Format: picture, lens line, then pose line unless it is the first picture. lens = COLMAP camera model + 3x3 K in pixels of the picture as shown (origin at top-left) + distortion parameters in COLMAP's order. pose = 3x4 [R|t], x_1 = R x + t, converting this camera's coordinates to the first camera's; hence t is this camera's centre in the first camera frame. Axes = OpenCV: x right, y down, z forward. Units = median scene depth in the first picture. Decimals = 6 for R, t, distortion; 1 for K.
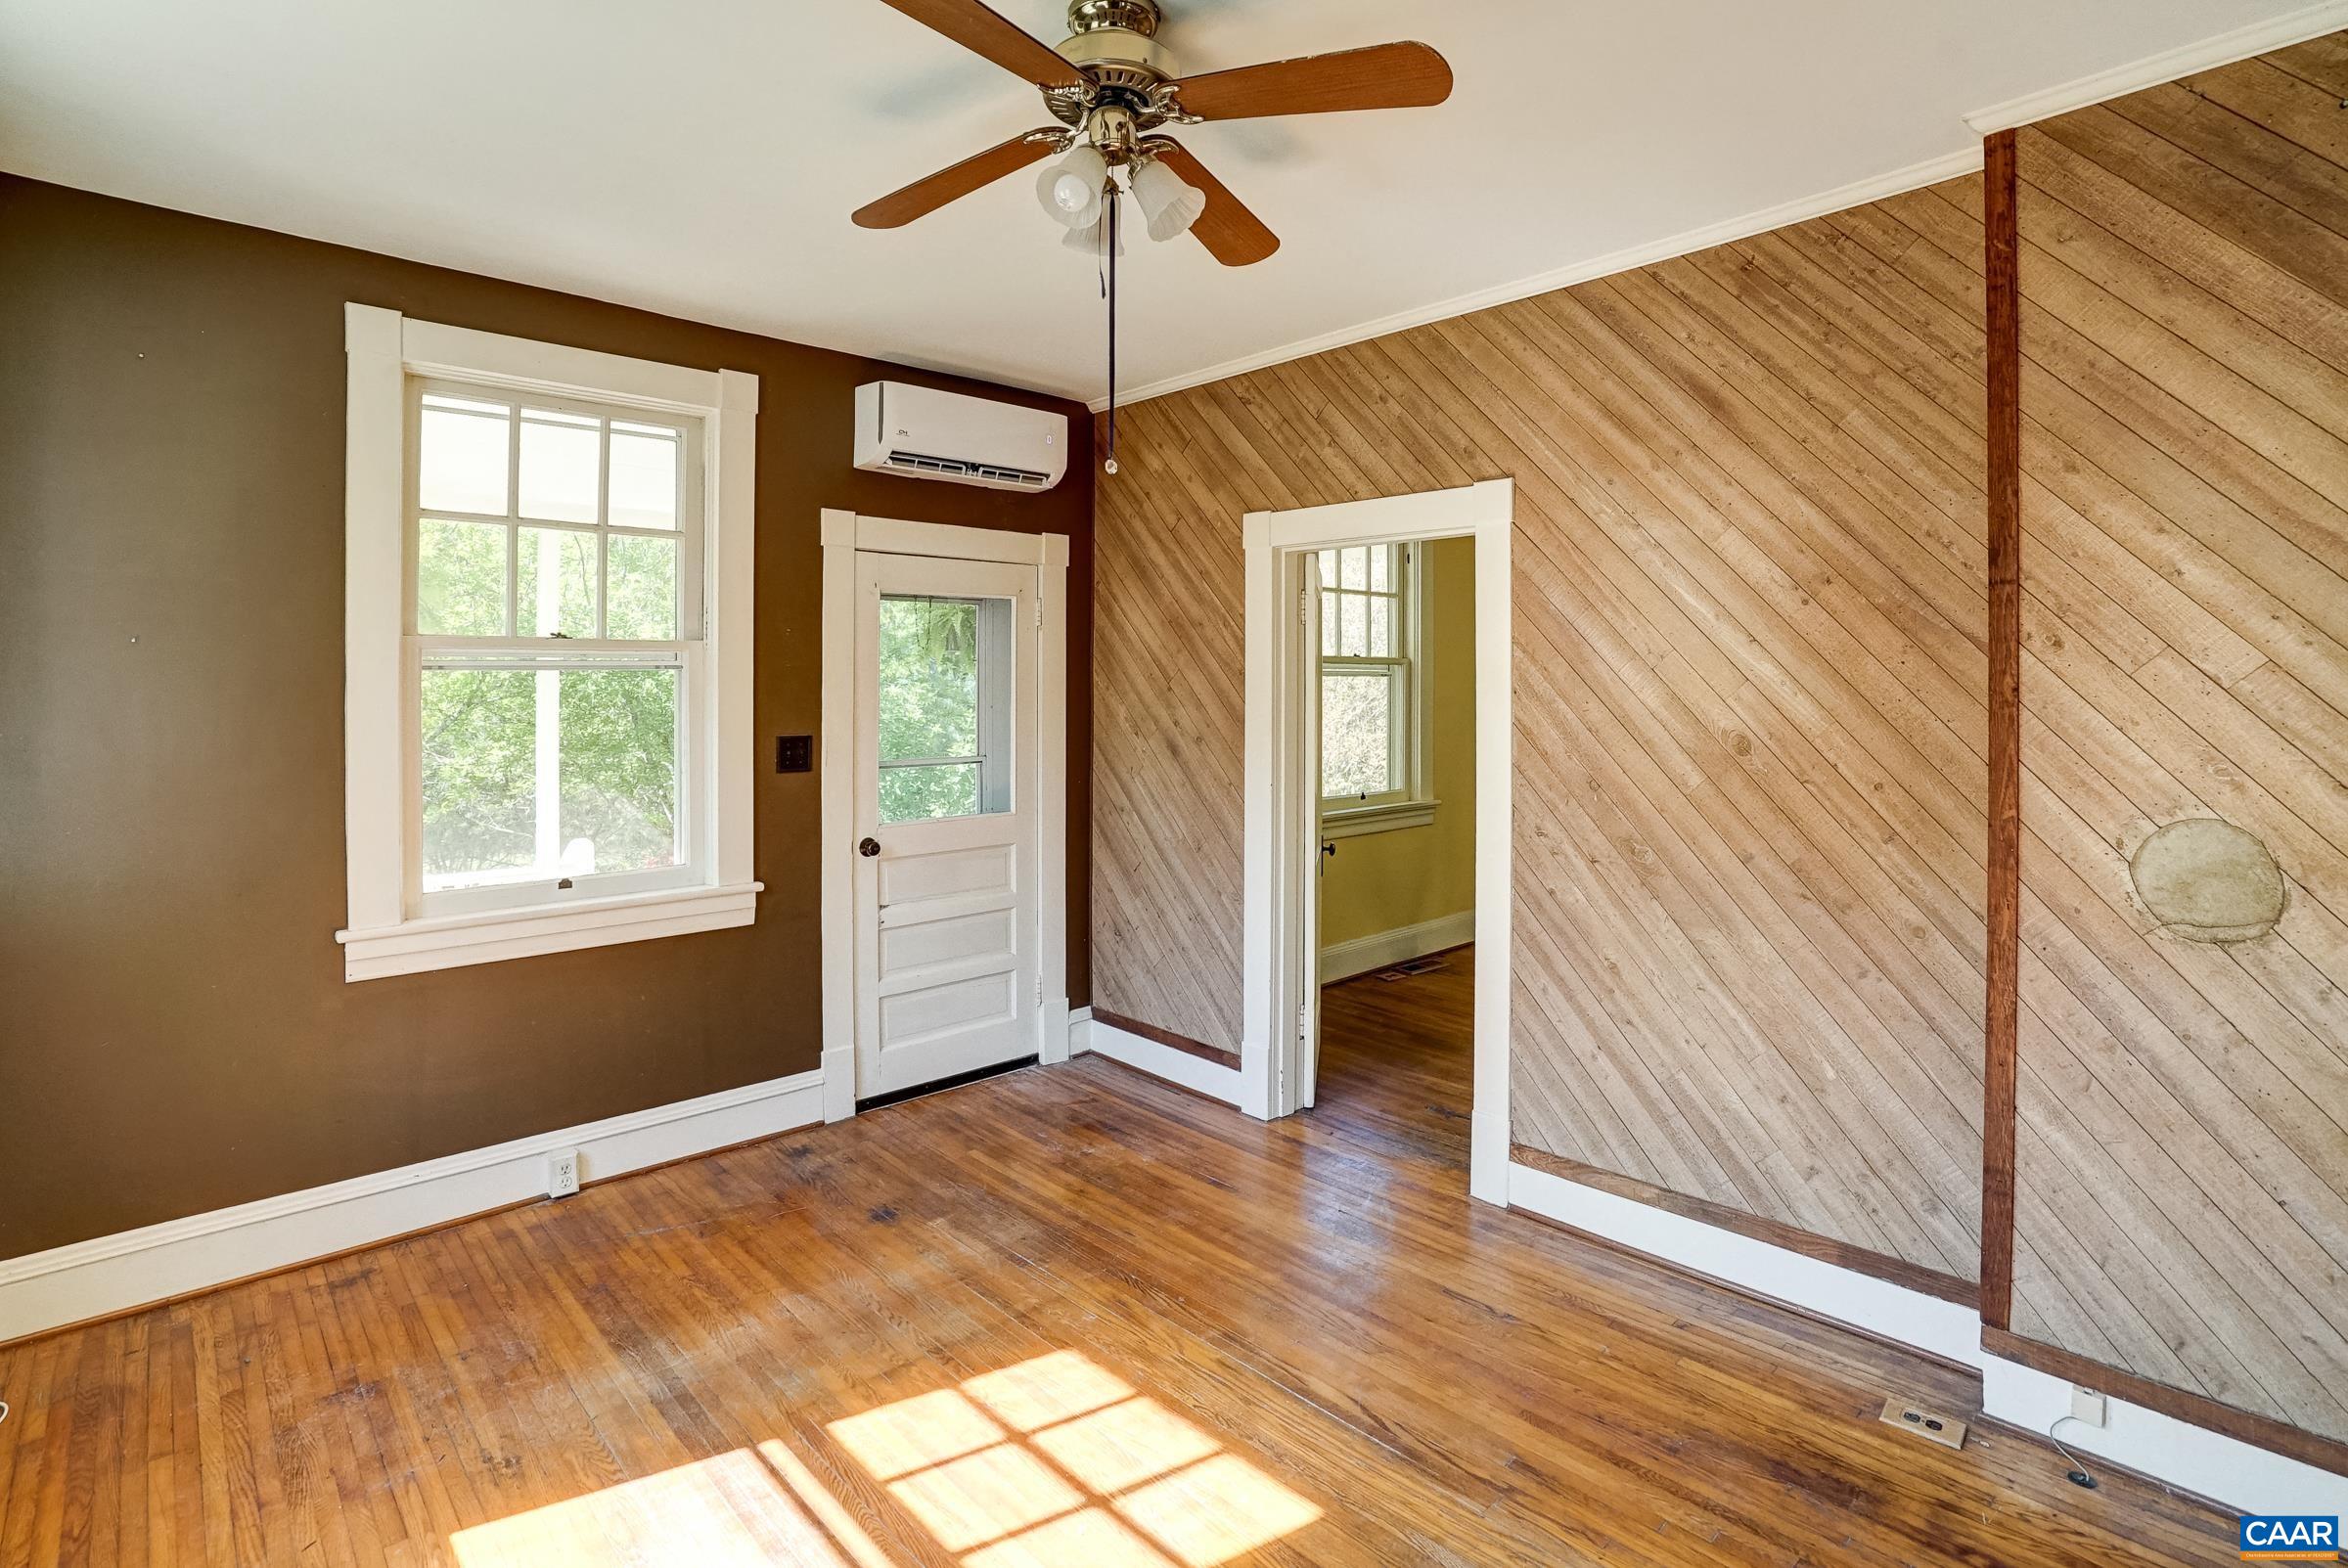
lens RADIAL K [[1104.8, 0, 1162.2], [0, 1104.8, 691.7], [0, 0, 1]] dist [-0.042920, 0.011343]
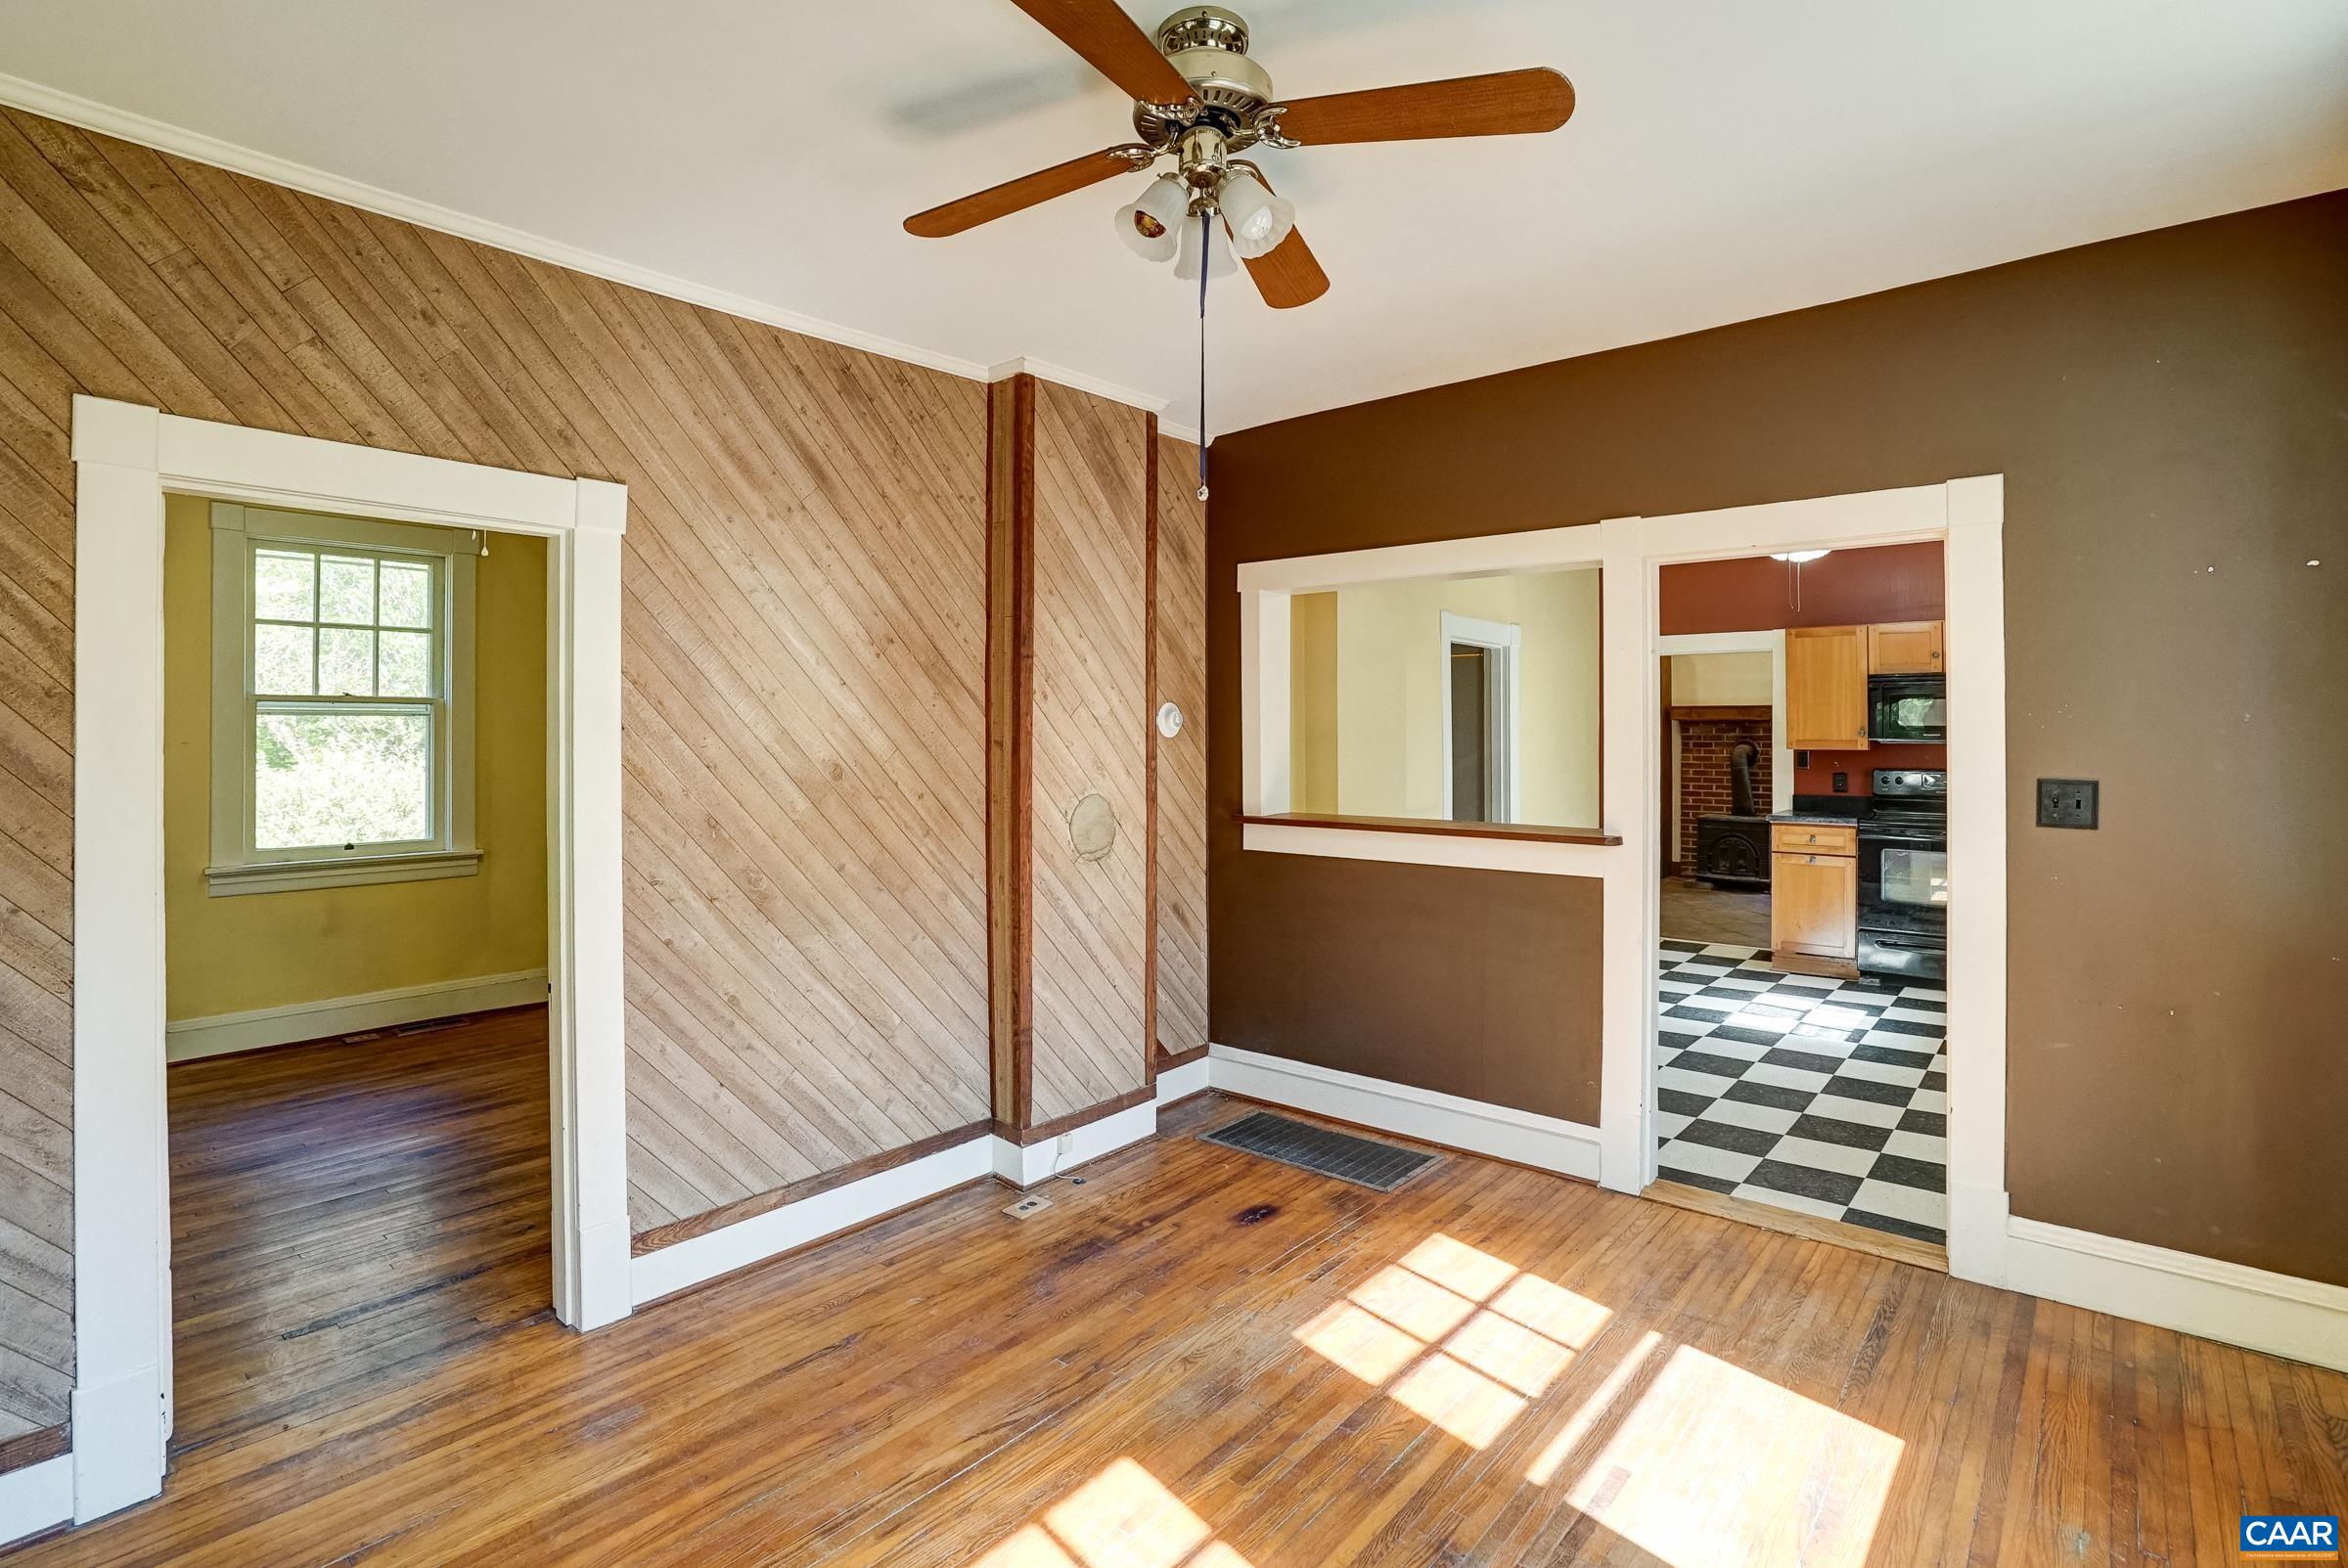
lens RADIAL K [[1135.1, 0, 1166.9], [0, 1135.1, 726.6], [0, 0, 1]] dist [-0.034978, 0.000902]
pose [[-0.090783, 0.000483, 0.995871, -0.695851], [0.003888, 0.999992, -0.000130, 0.001255], [-0.995863, 0.003860, -0.090785, 0.730964]]
